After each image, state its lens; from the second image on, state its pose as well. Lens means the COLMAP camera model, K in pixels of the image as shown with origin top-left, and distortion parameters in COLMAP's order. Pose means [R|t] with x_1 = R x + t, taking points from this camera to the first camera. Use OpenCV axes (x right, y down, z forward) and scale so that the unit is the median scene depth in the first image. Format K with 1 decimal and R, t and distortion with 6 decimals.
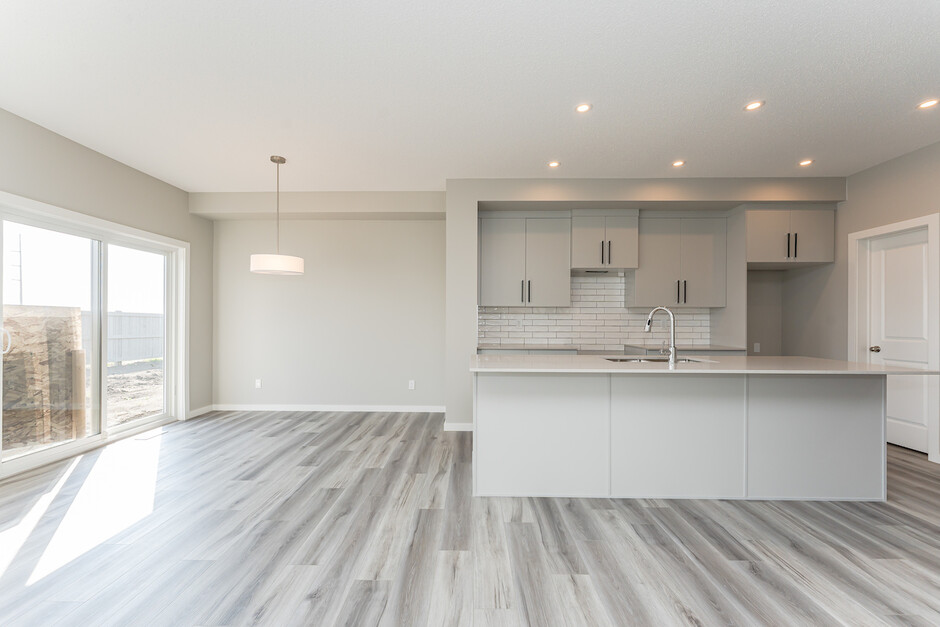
lens RADIAL K [[378.6, 0, 467.9], [0, 378.6, 321.4], [0, 0, 1]] dist [0.001091, -0.001176]
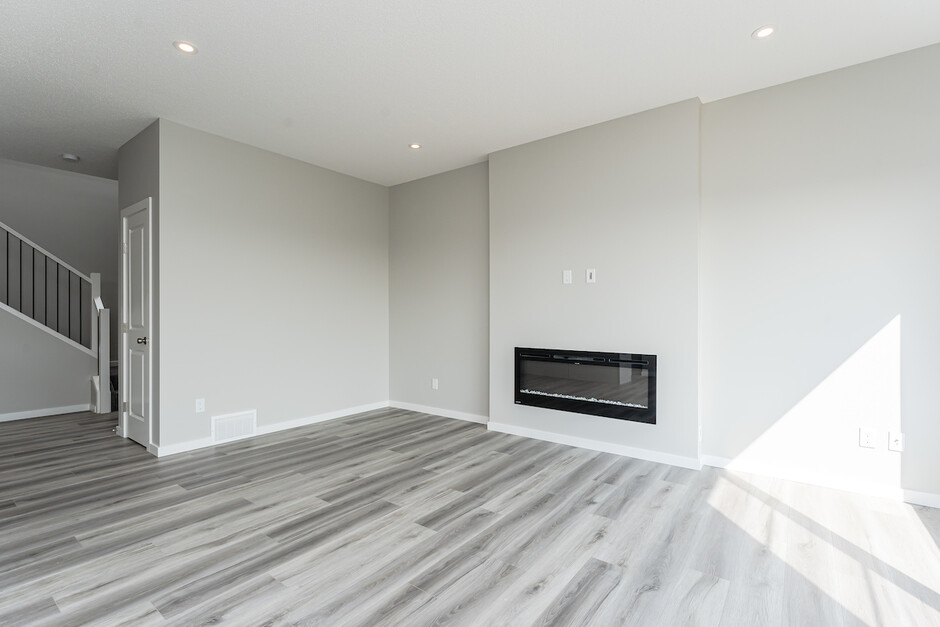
lens RADIAL K [[432.6, 0, 463.5], [0, 432.6, 314.4], [0, 0, 1]] dist [-0.002889, -0.000655]
pose [[-0.801281, -0.003217, 0.598280, -0.647094], [-0.002405, 0.999995, 0.002155, 0.010711], [-0.598284, 0.000287, -0.801284, 0.646129]]
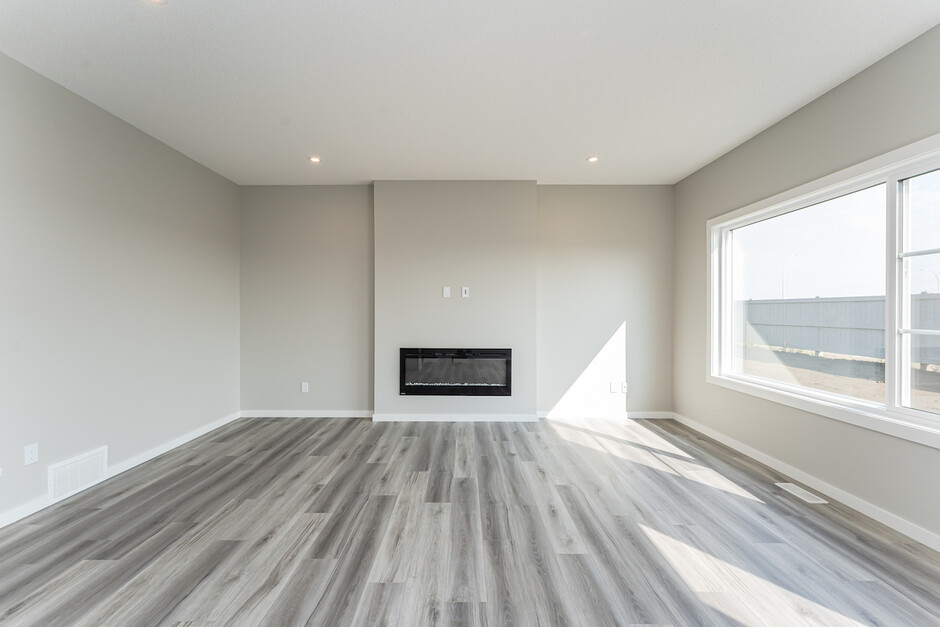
lens RADIAL K [[378.6, 0, 456.1], [0, 378.6, 311.8], [0, 0, 1]] dist [0.001091, -0.001176]
pose [[-0.999991, -0.004005, -0.001249, -0.254205], [-0.004002, 0.999988, -0.002762, -0.012082], [0.001260, -0.002757, -0.999995, 0.843100]]
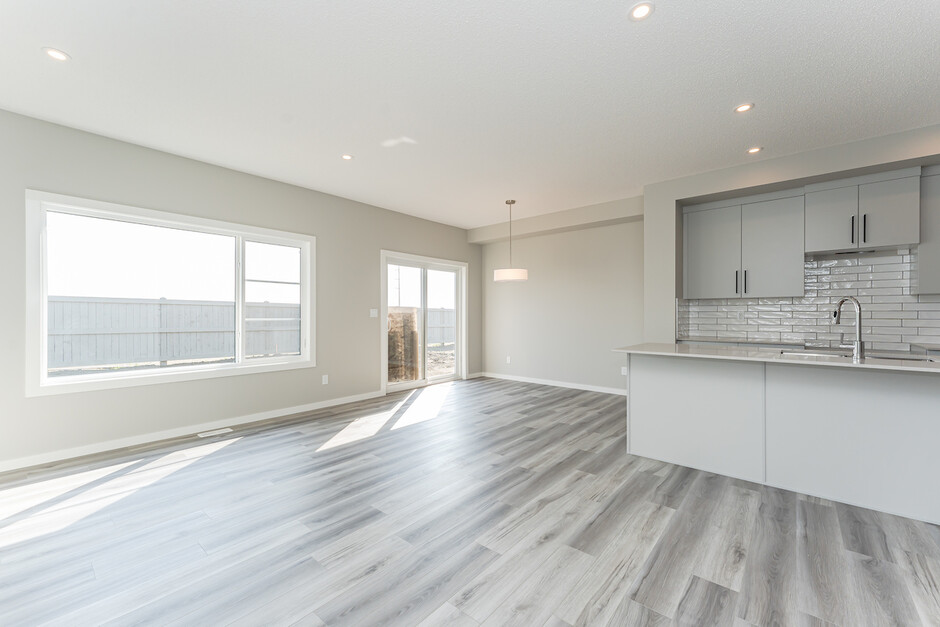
lens RADIAL K [[378.6, 0, 466.6], [0, 378.6, 314.0], [0, 0, 1]] dist [0.001091, -0.001176]
pose [[0.770773, -0.004244, -0.637096, 0.289140], [0.003257, 0.999991, -0.002721, 0.001837], [0.637102, 0.000022, 0.770780, -0.218241]]
